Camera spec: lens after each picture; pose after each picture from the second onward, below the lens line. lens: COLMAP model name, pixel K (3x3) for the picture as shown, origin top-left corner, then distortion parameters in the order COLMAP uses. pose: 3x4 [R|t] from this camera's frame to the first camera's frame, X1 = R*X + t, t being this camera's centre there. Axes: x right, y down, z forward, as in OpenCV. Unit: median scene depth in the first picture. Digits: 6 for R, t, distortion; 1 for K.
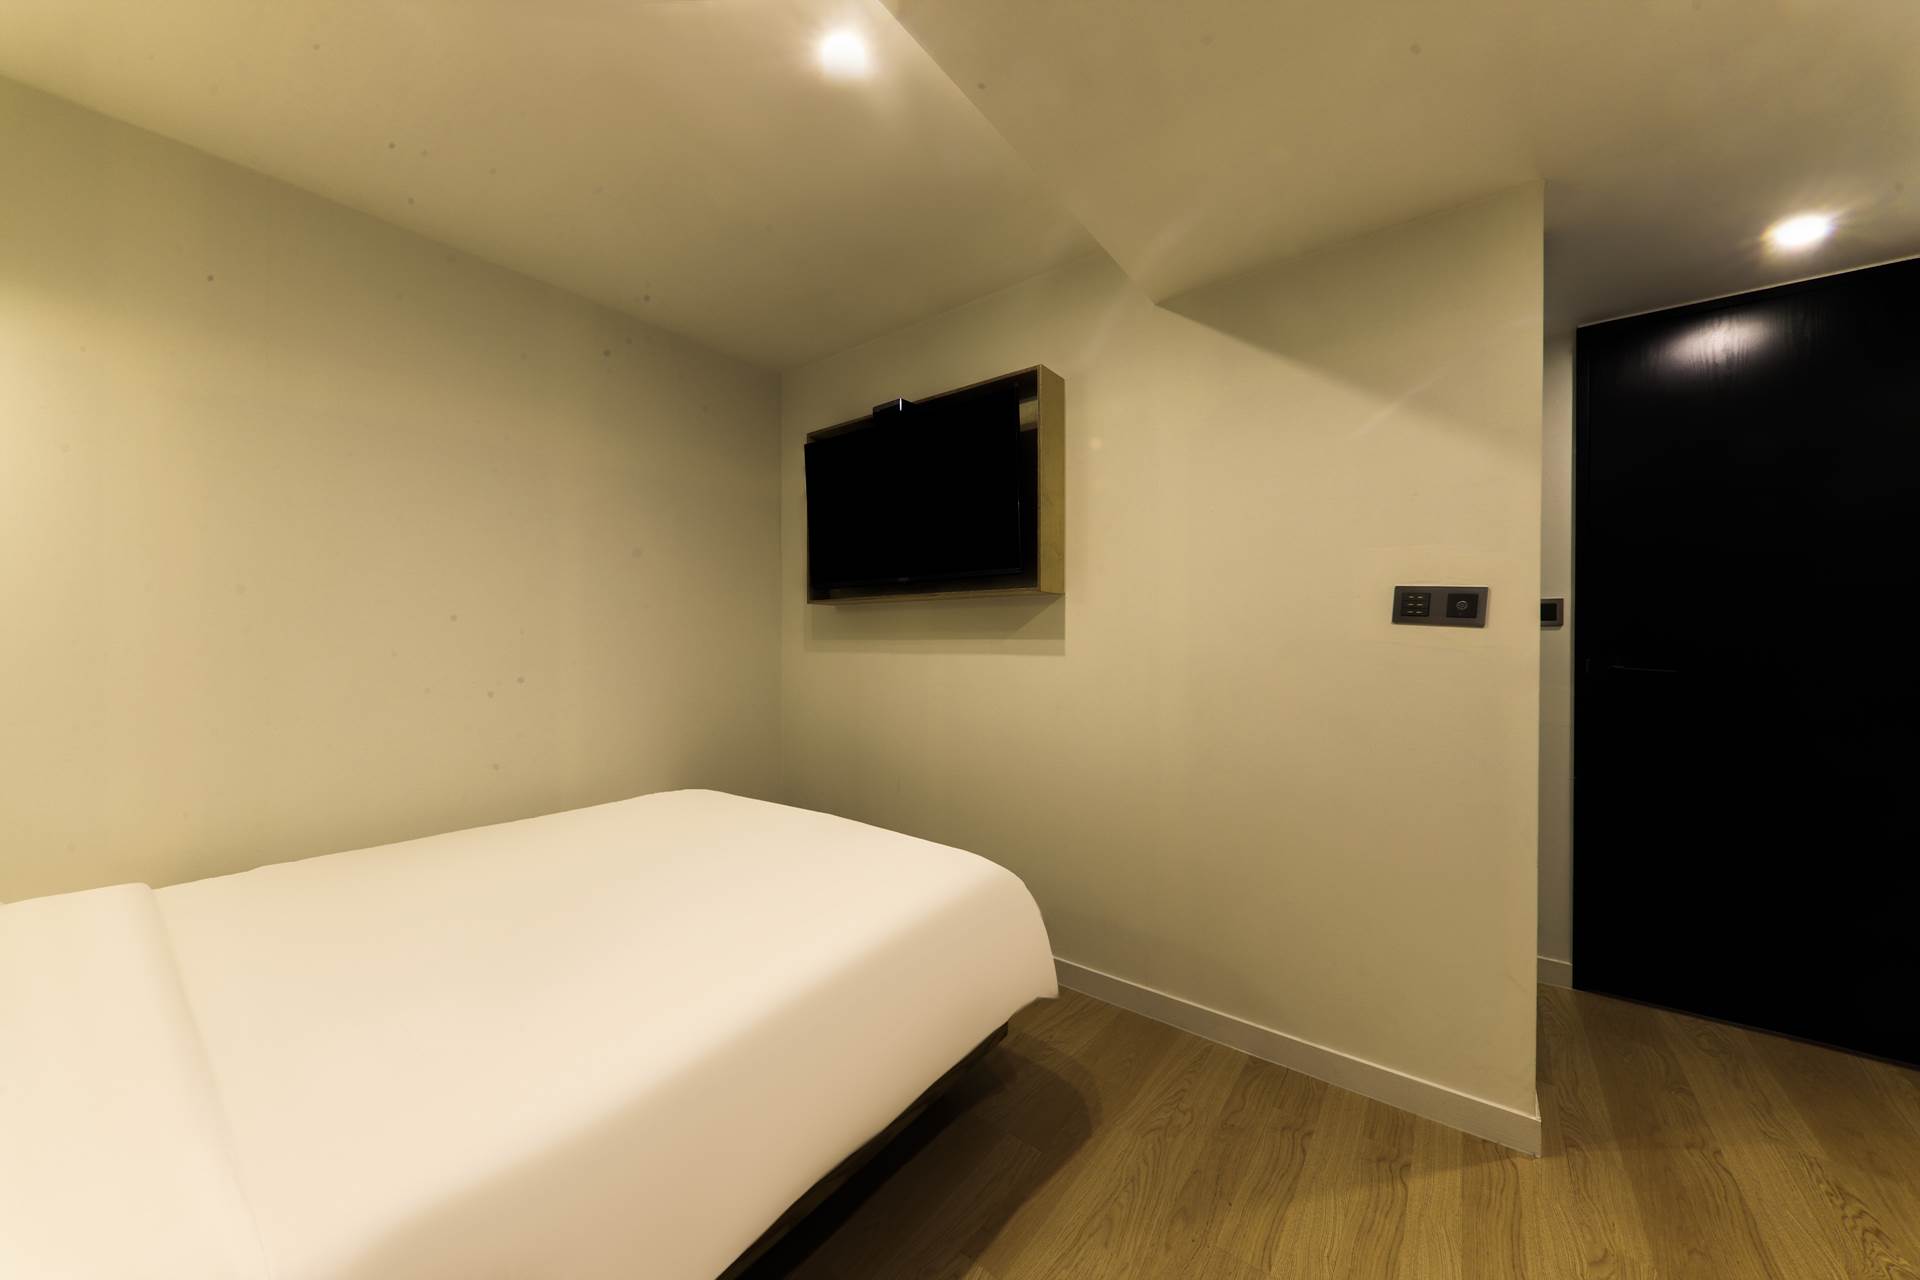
lens RADIAL K [[648.1, 0, 969.2], [0, 648.1, 644.6], [0, 0, 1]] dist [0.000390, -0.000058]
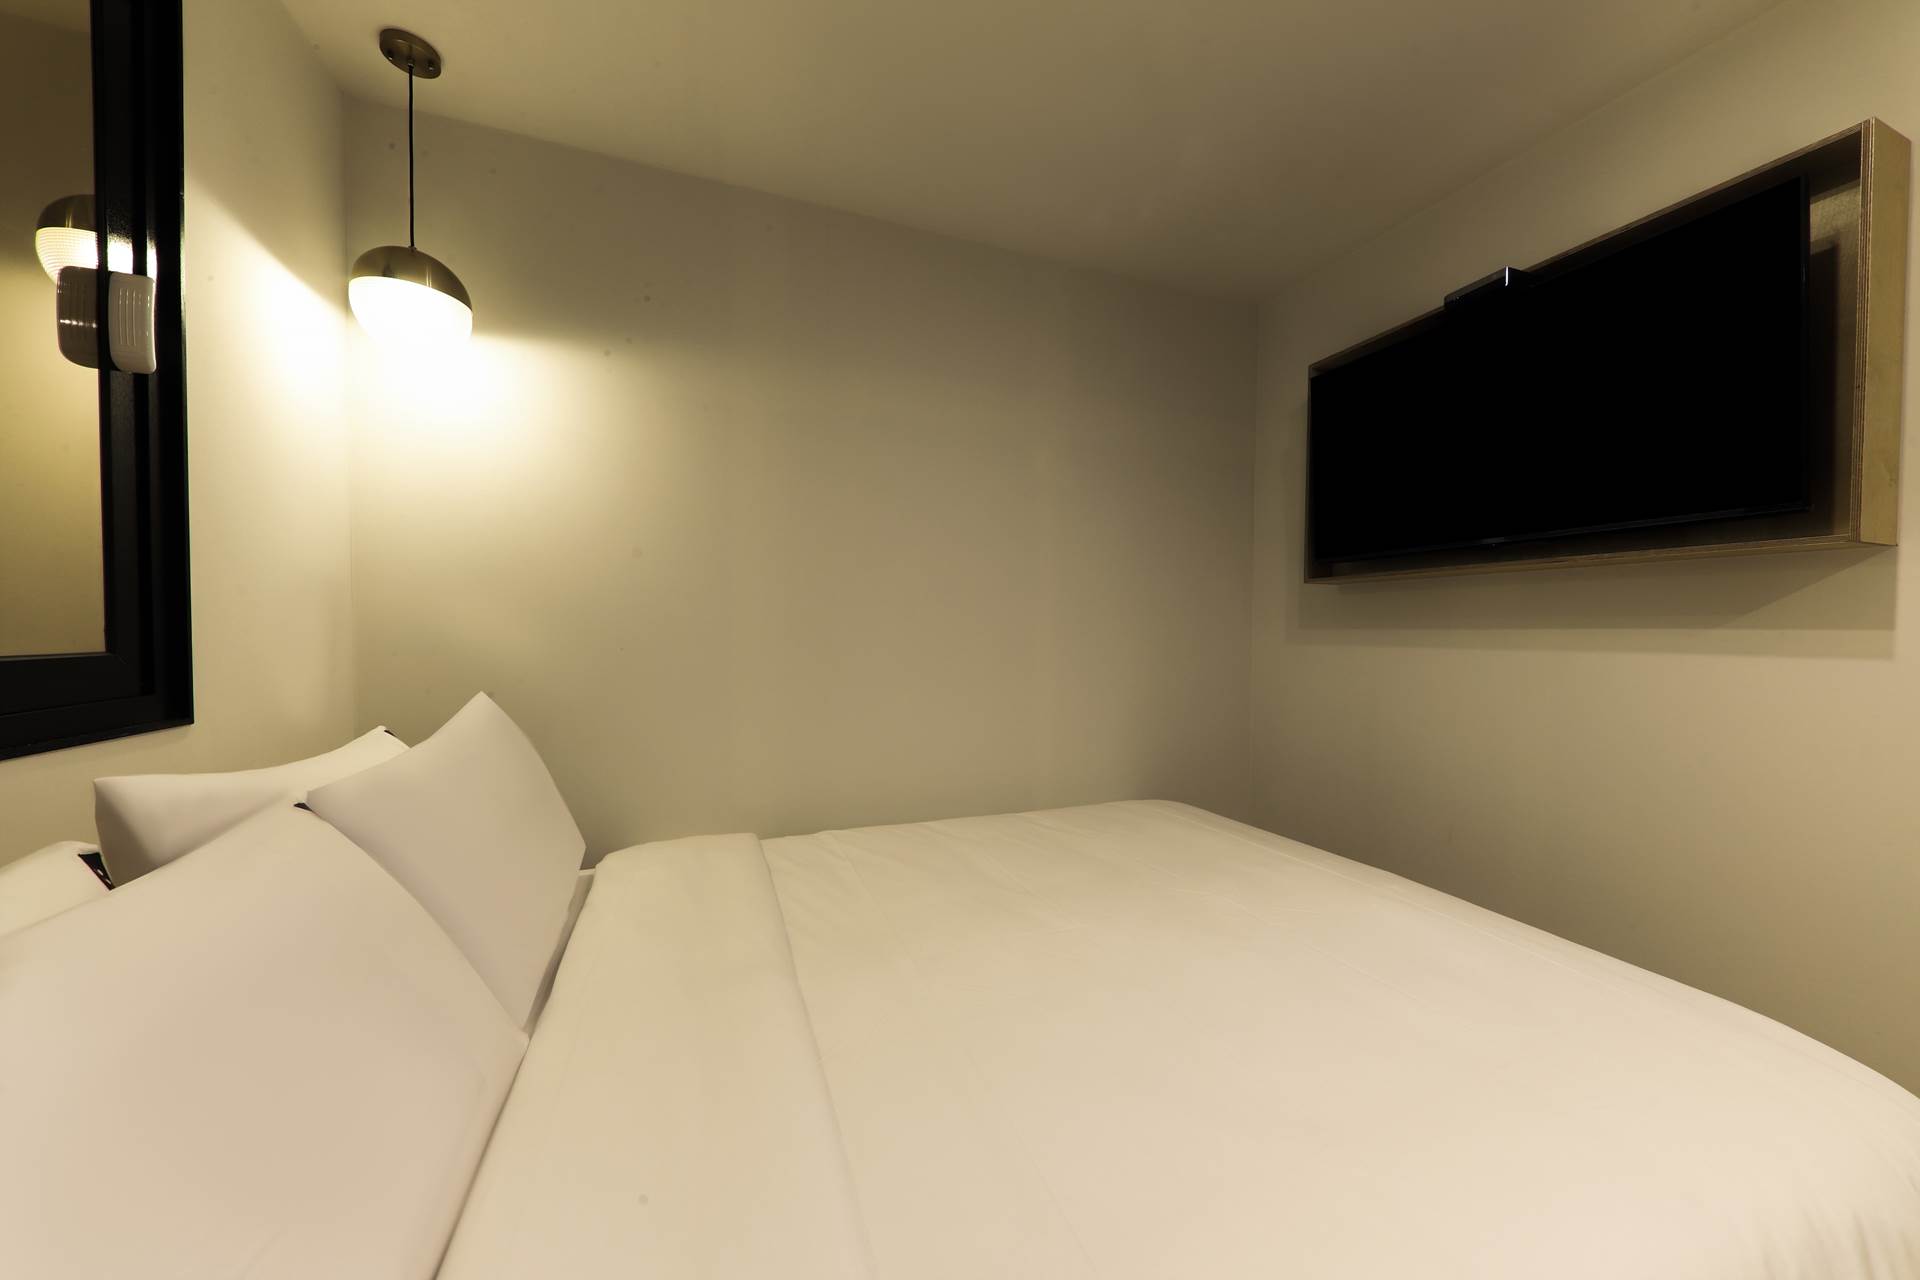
lens RADIAL K [[648.1, 0, 969.2], [0, 648.1, 644.6], [0, 0, 1]] dist [0.000390, -0.000058]
pose [[0.854232, 0.017116, -0.519610, -0.221238], [-0.008337, 0.999780, 0.019227, 0.000353], [0.519825, -0.012093, 0.854187, 0.134803]]
